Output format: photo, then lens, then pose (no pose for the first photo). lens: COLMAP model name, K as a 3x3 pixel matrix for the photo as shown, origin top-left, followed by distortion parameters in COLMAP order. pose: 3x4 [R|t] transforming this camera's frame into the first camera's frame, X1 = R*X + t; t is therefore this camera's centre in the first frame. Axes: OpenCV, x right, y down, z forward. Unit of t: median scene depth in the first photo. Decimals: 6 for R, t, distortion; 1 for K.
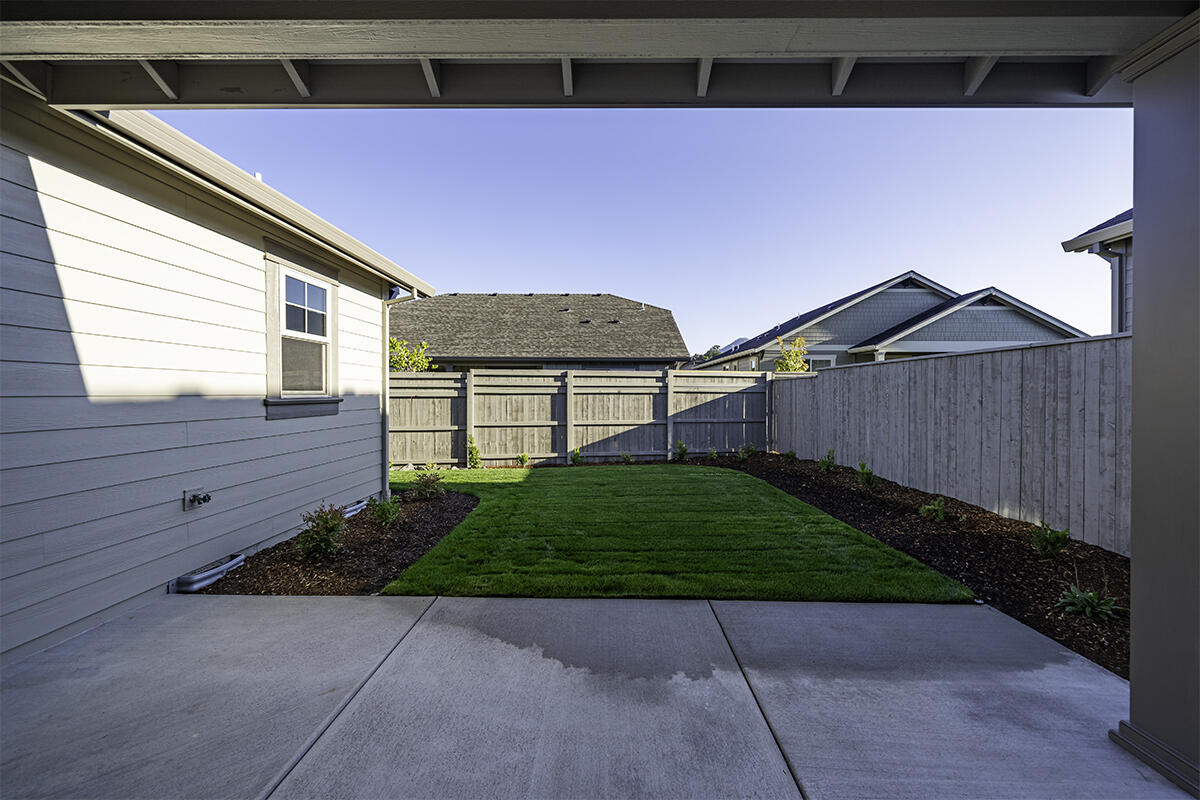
lens RADIAL K [[412.6, 0, 600.0], [0, 412.6, 400.0], [0, 0, 1]] dist [0.000015, 0.000016]
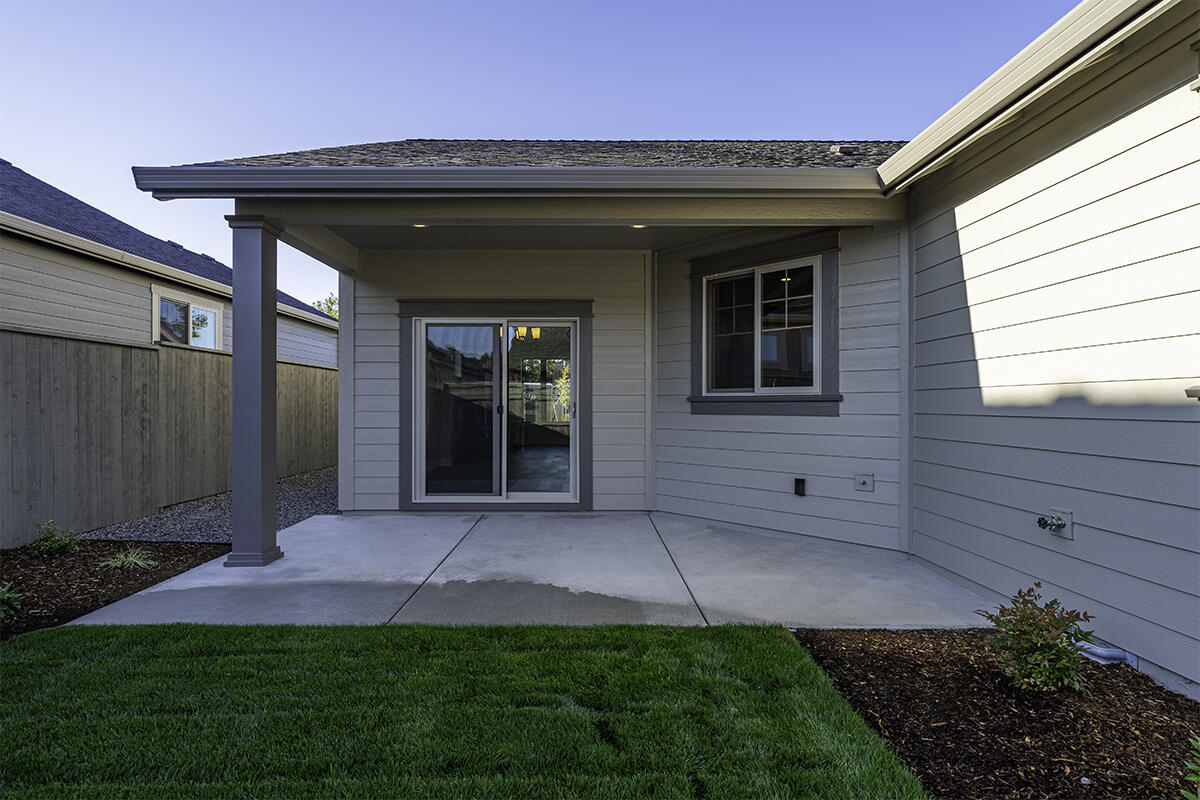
lens RADIAL K [[569.4, 0, 600.0], [0, 569.4, 400.0], [0, 0, 1]] dist [0.020616, -0.000108]
pose [[-0.999262, -0.002693, -0.038310, -0.113391], [-0.002944, 0.999975, 0.006495, 0.012224], [0.038292, 0.006603, -0.999245, 1.884754]]
